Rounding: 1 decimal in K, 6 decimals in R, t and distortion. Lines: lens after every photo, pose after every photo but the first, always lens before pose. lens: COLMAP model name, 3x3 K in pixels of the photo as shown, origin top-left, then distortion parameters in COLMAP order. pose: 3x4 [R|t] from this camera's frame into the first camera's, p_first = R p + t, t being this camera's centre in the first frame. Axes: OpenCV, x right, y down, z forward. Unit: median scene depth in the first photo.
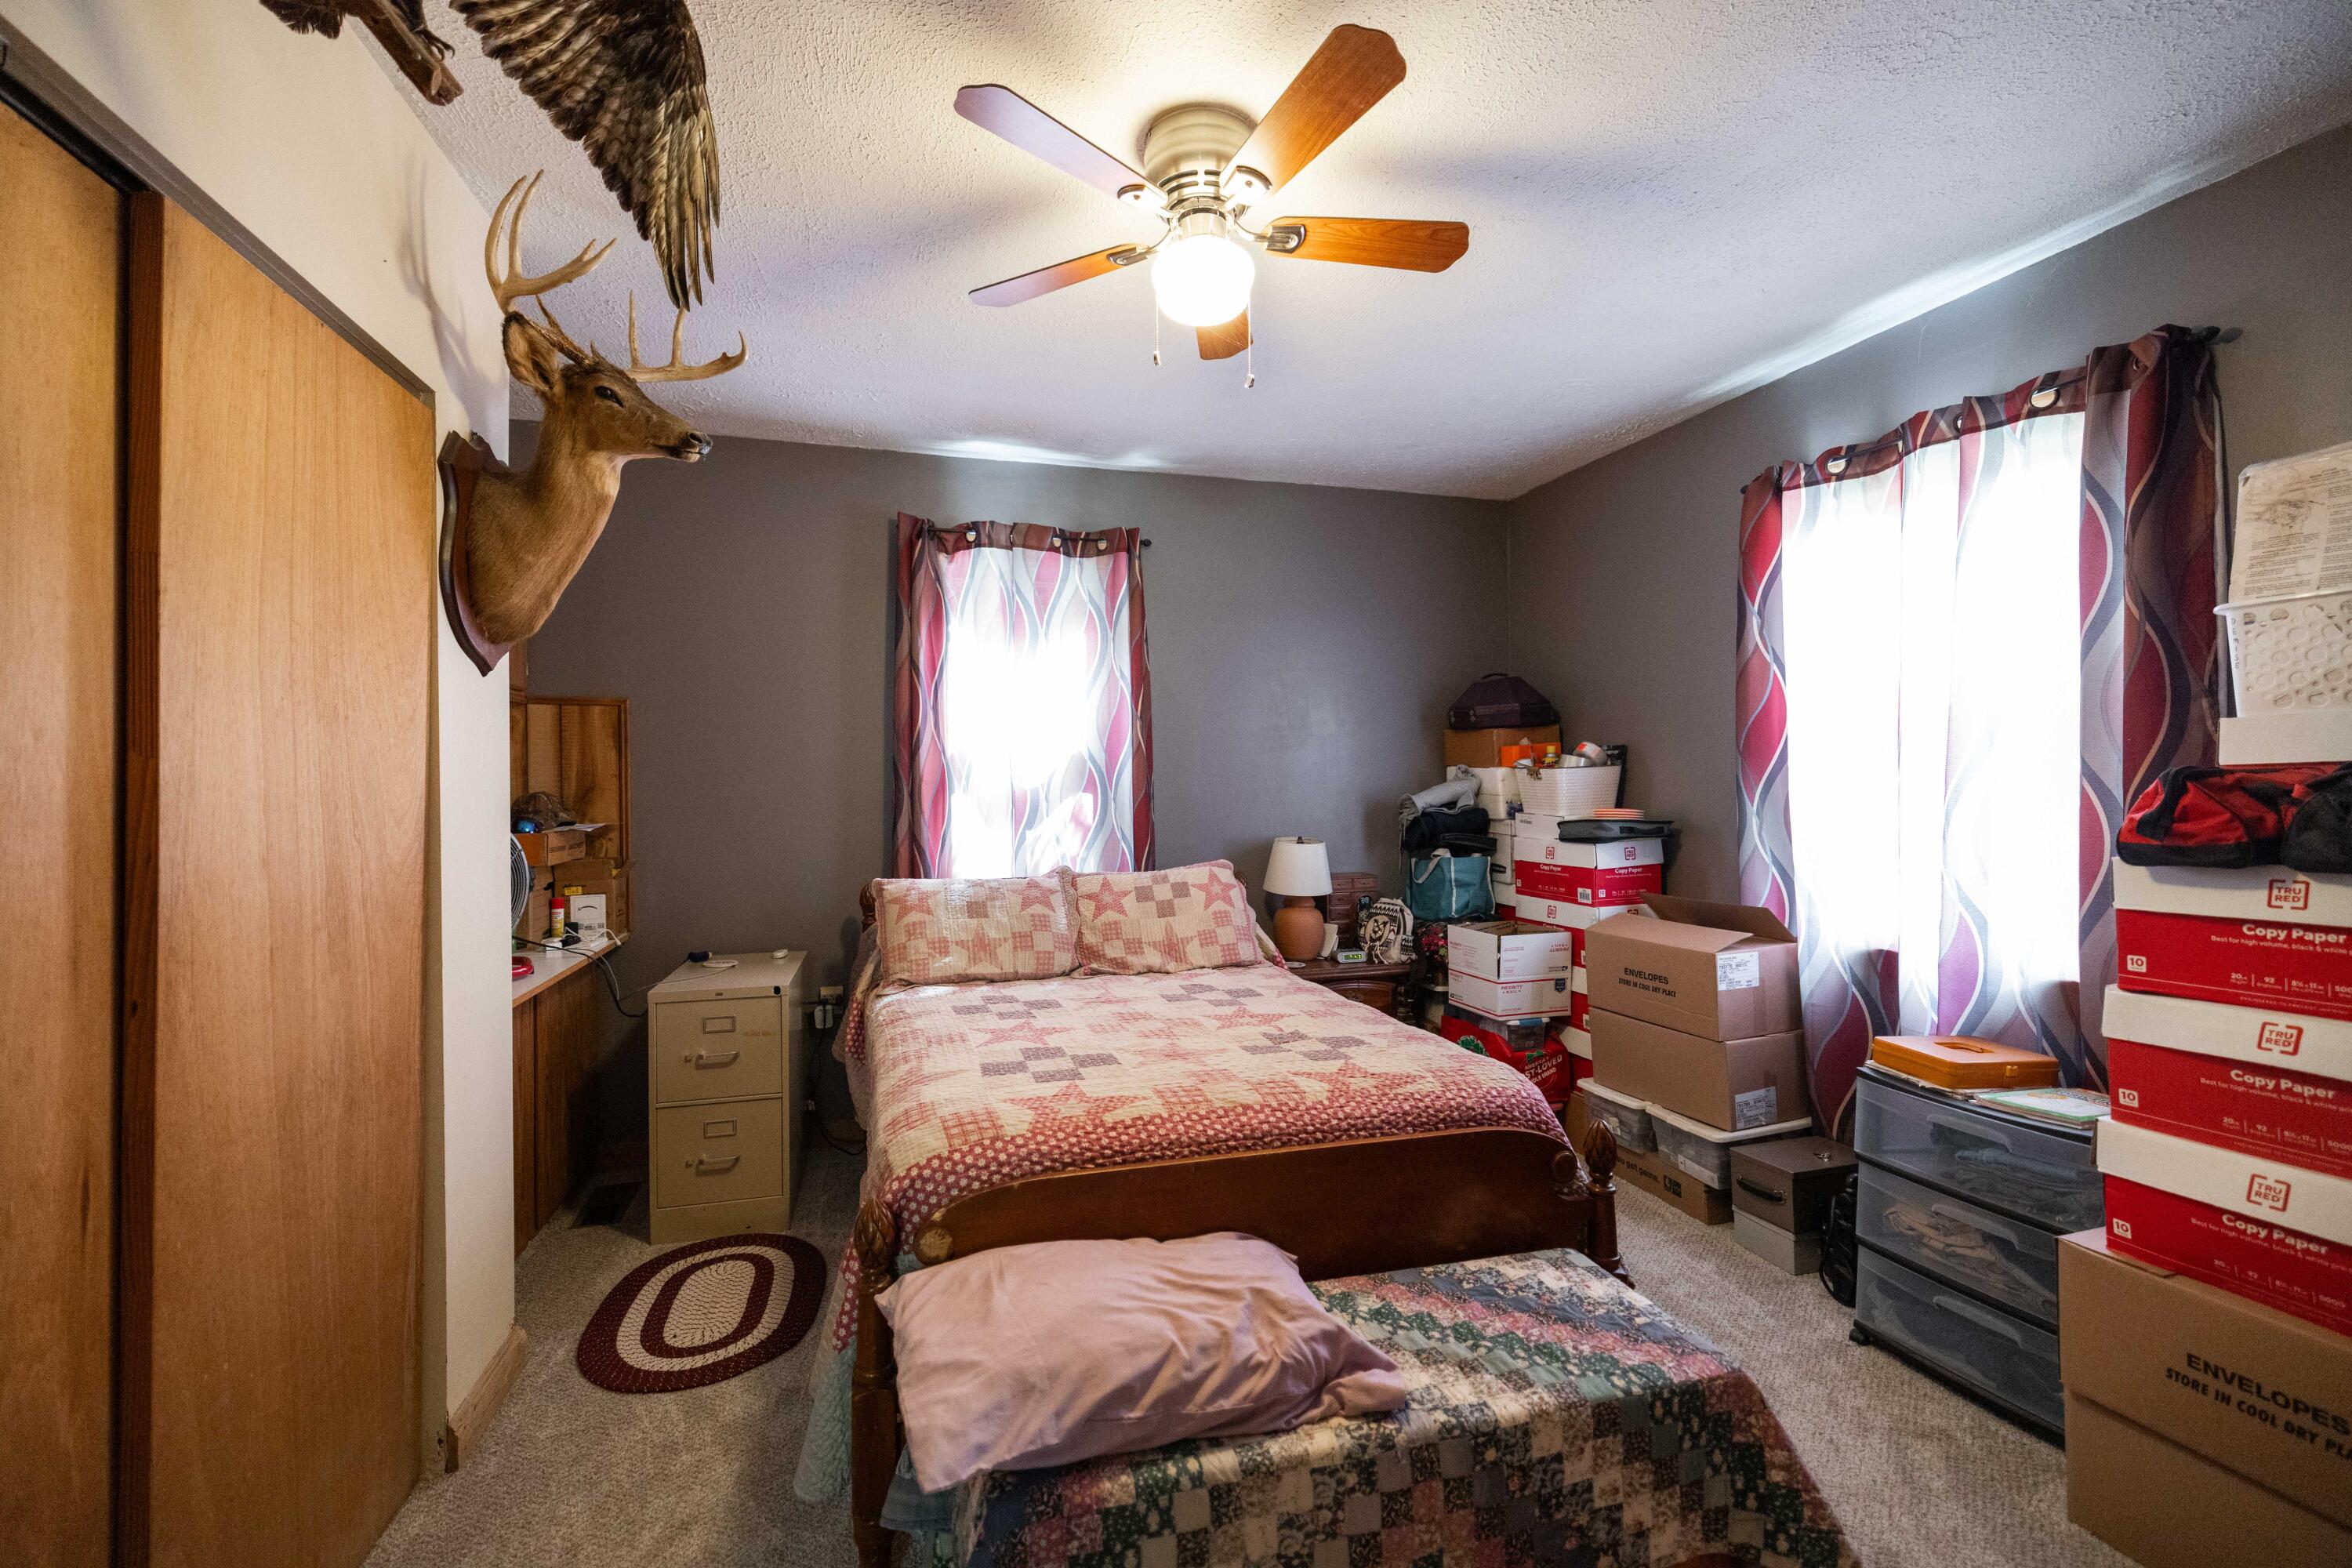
lens RADIAL K [[999.8, 0, 1175.7], [0, 999.8, 780.2], [0, 0, 1]] dist [0.001337, 0.000146]
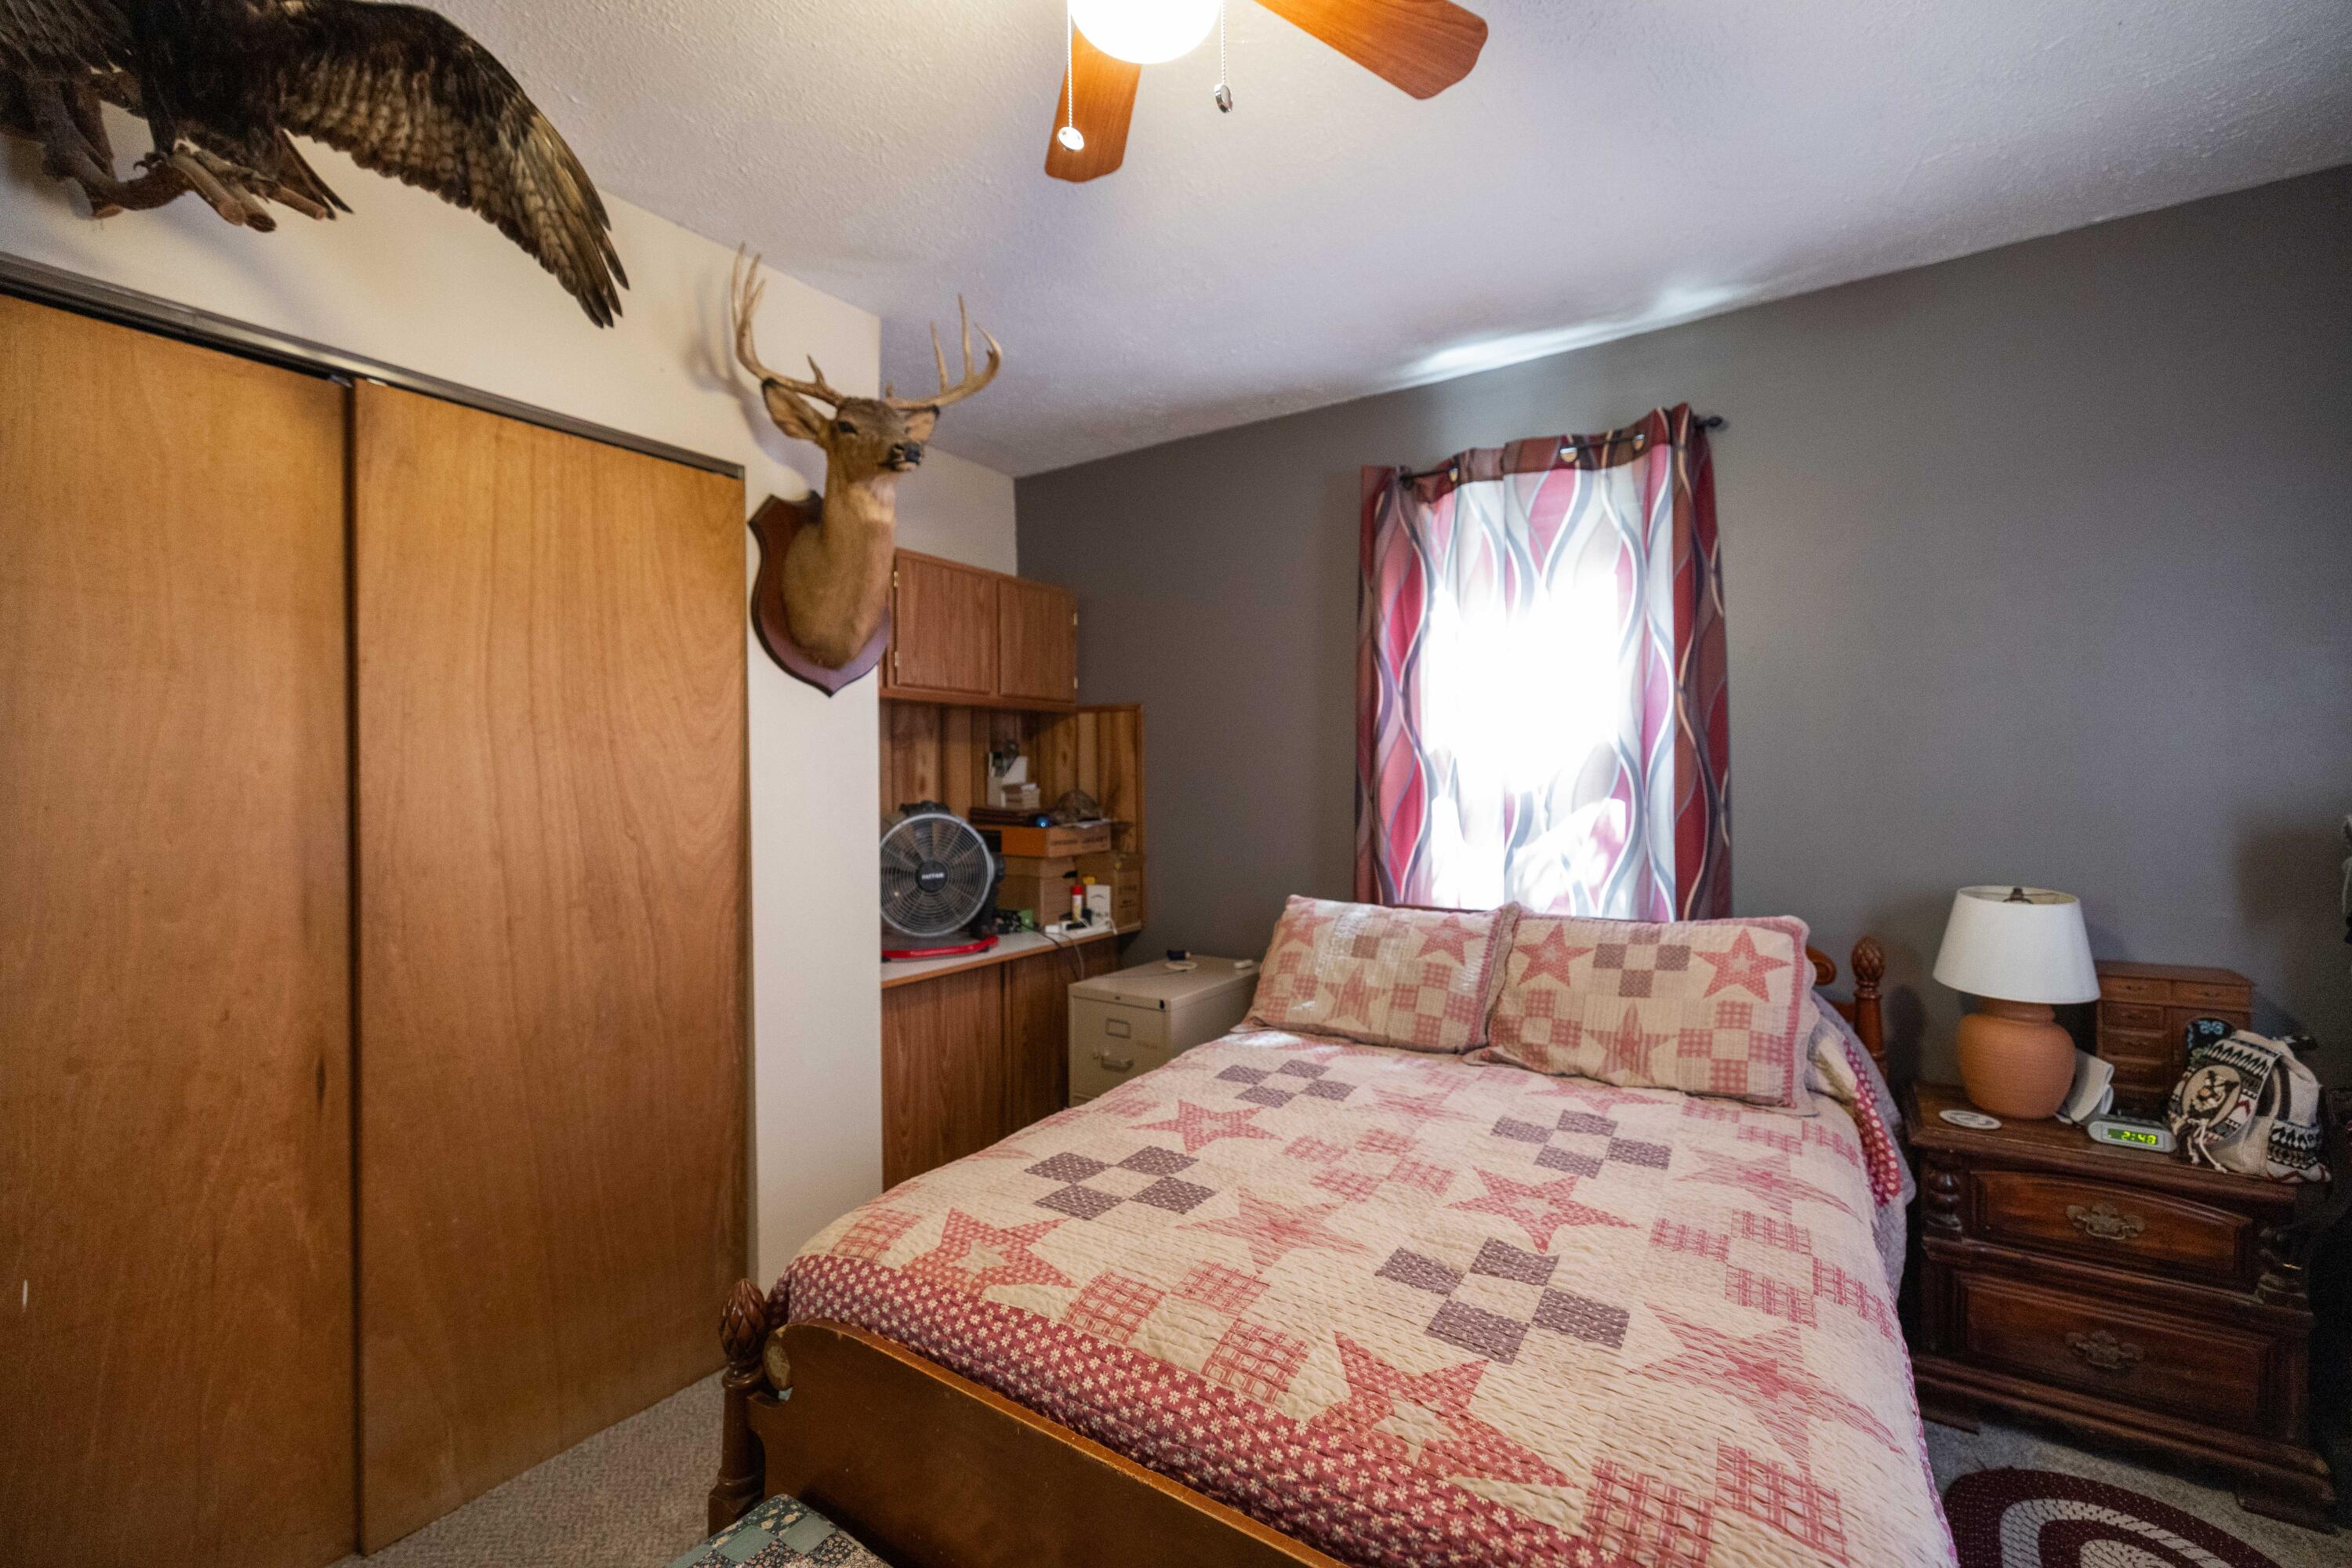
lens RADIAL K [[985.8, 0, 1176.0], [0, 985.8, 784.0], [0, 0, 1]] dist [0.001399, -0.000090]
pose [[0.639156, 0.008756, -0.769027, 0.300302], [0.004158, 0.999881, 0.014840, -0.012052], [0.769066, -0.012683, 0.639043, 0.377524]]
